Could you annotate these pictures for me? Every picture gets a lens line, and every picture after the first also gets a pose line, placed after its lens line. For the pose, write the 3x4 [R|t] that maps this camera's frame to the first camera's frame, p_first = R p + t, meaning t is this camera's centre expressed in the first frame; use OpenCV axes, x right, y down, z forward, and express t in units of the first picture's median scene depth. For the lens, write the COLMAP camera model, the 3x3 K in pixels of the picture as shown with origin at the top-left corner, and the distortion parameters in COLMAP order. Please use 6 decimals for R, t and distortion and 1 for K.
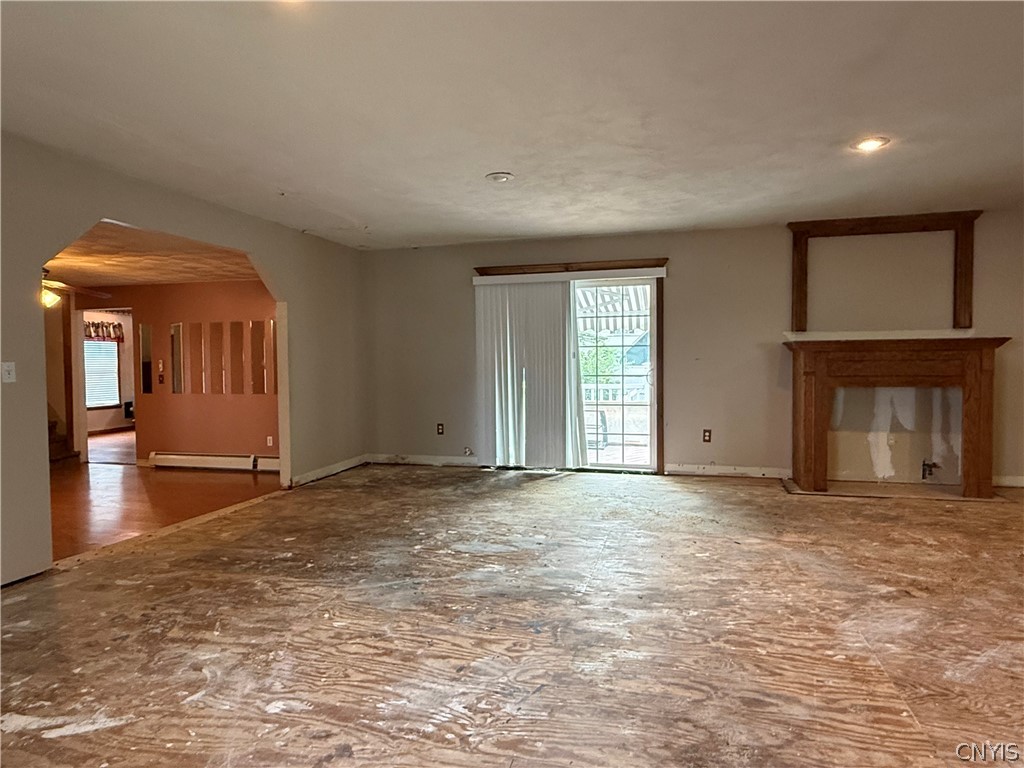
lens RADIAL K [[624.3, 0, 509.2], [0, 624.3, 384.8], [0, 0, 1]] dist [-0.002549, 0.002078]
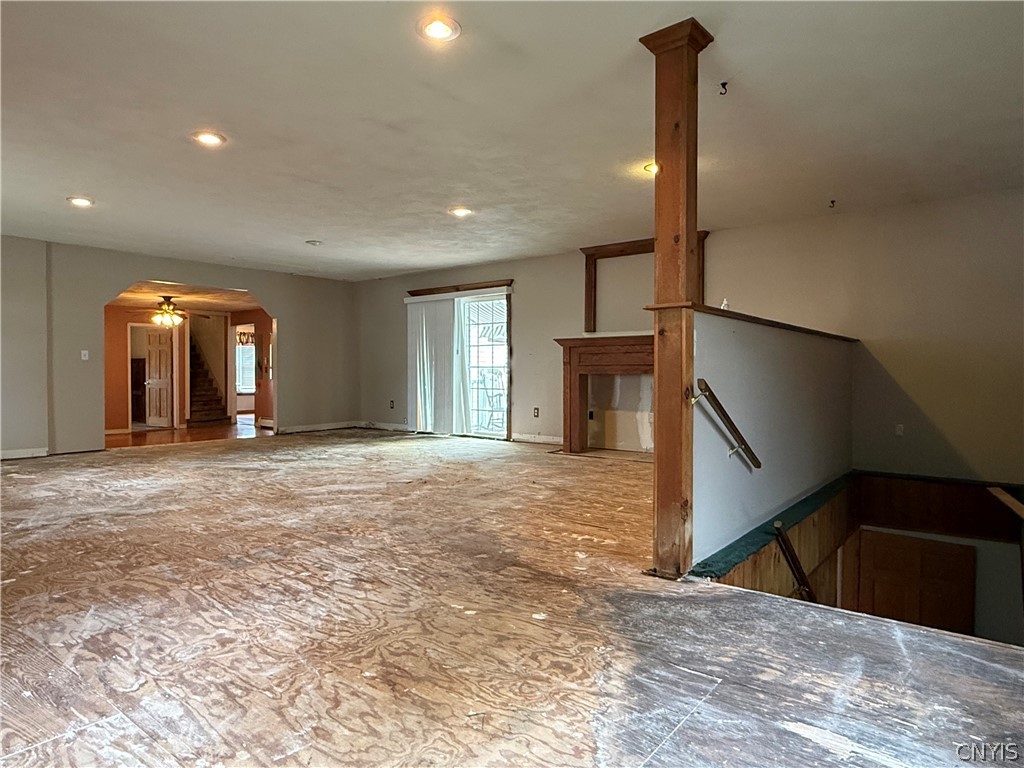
lens RADIAL K [[624.3, 0, 509.2], [0, 624.3, 384.8], [0, 0, 1]] dist [-0.002549, 0.002078]
pose [[0.919494, 0.018190, -0.392682, 1.436882], [-0.024786, 0.999624, -0.011733, 0.073998], [0.392321, 0.020522, 0.919599, -0.427903]]
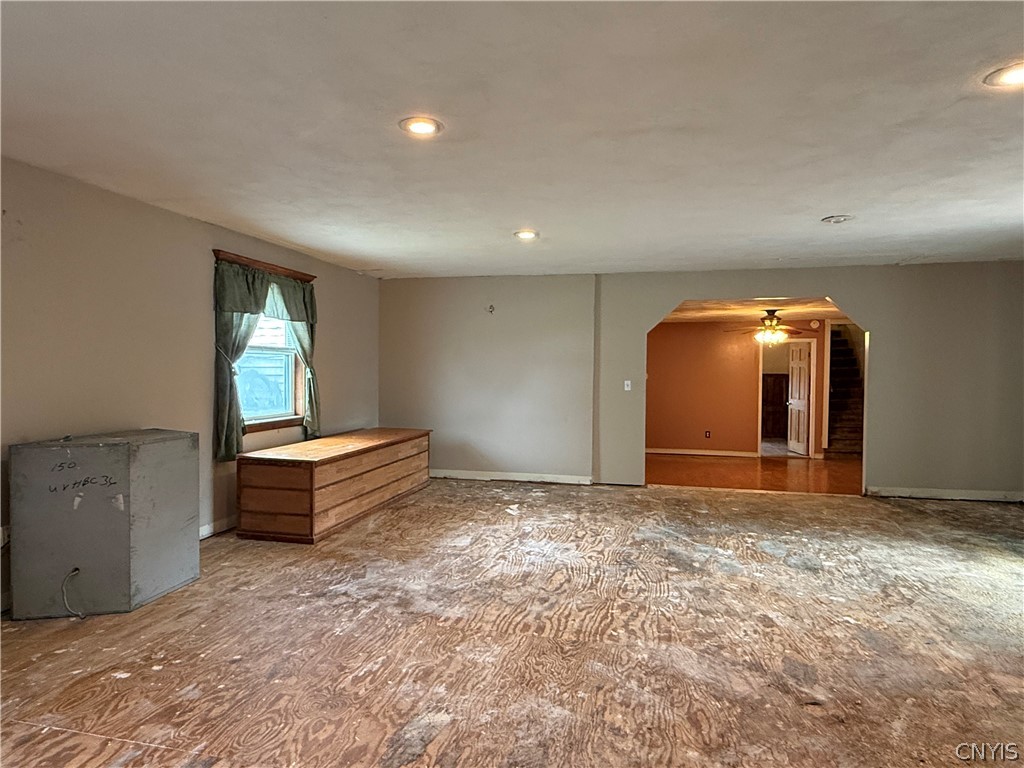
lens RADIAL K [[624.3, 0, 509.2], [0, 624.3, 384.8], [0, 0, 1]] dist [-0.002549, 0.002078]
pose [[0.038552, 0.037341, -0.998559, 1.301642], [-0.046798, 0.998273, 0.035523, -0.078459], [0.998160, 0.045361, 0.040233, 0.519214]]
